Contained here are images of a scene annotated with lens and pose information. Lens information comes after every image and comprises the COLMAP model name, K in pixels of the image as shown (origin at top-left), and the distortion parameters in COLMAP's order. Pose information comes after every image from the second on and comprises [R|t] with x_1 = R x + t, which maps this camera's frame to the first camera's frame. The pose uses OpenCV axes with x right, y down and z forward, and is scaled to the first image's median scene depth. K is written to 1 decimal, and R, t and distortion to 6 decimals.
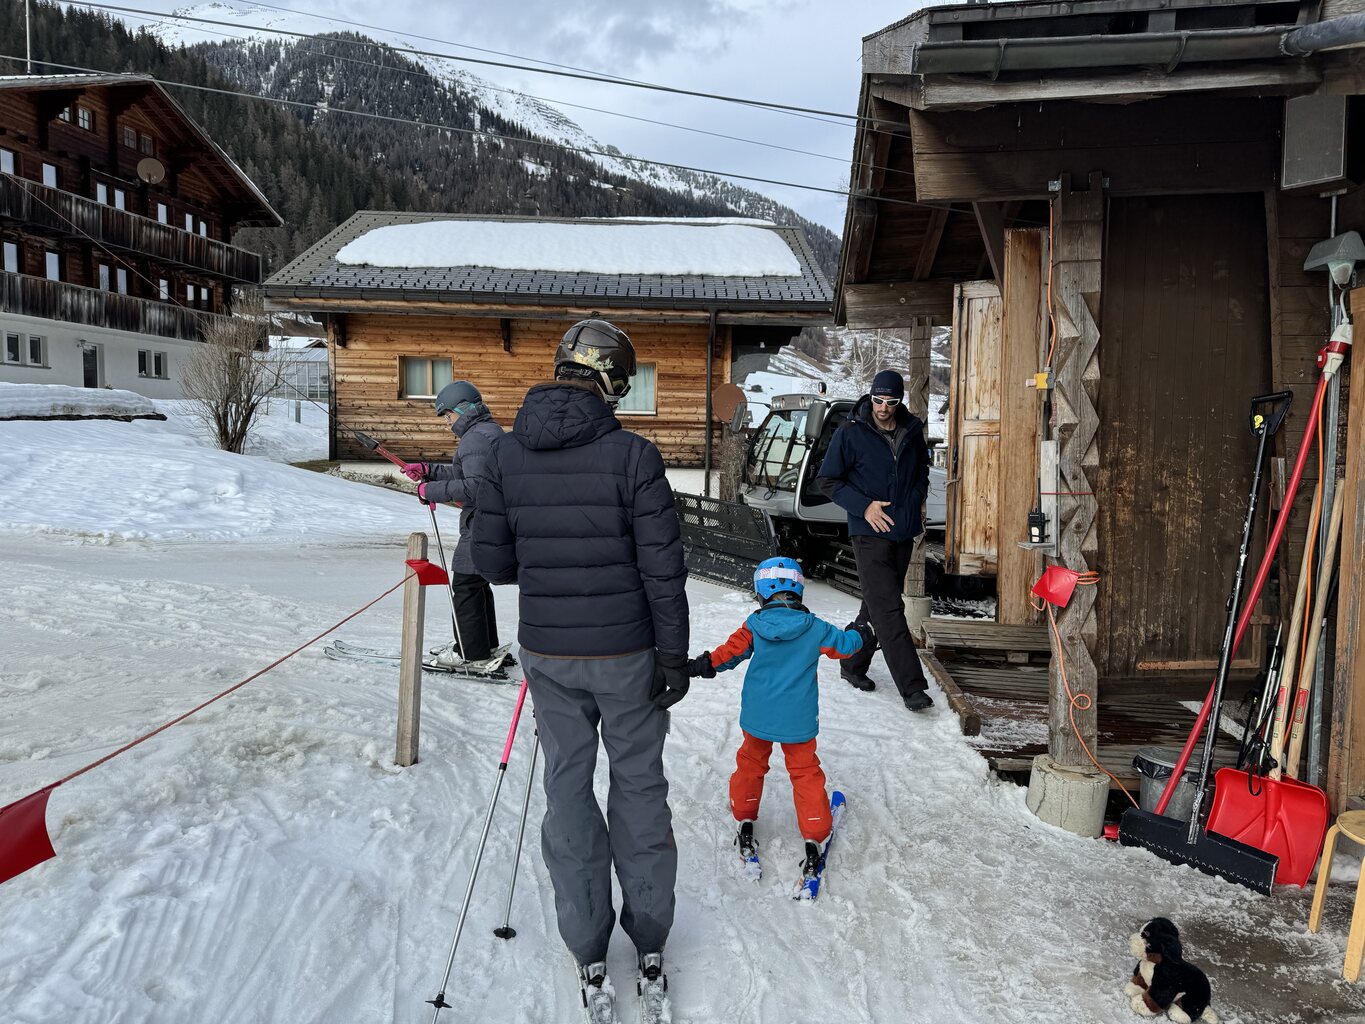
lens RADIAL K [[928.2, 0, 682.5], [0, 928.2, 512.0], [0, 0, 1]] dist [0.173574, -0.308432]
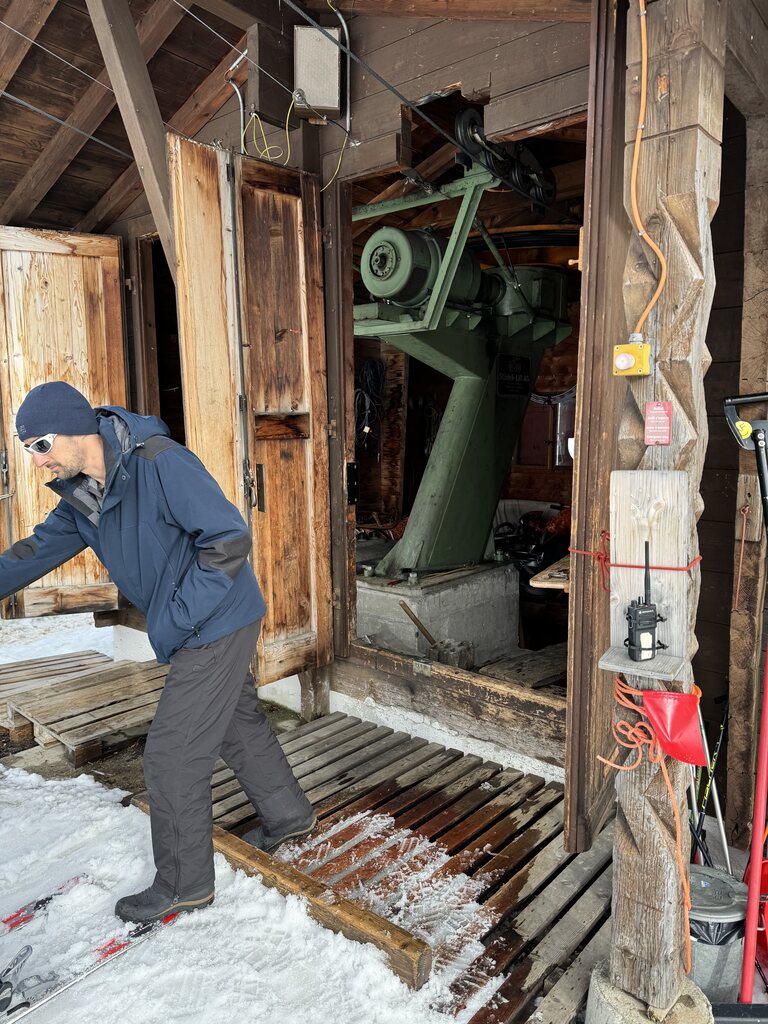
lens RADIAL K [[696.3, 0, 384.0], [0, 696.3, 512.0], [0, 0, 1]] dist [0.173574, -0.308432]
pose [[0.546641, -0.113306, 0.829666, -0.007084], [0.073473, 0.993472, 0.087268, -0.019907], [-0.834138, 0.013254, 0.551397, 0.182291]]
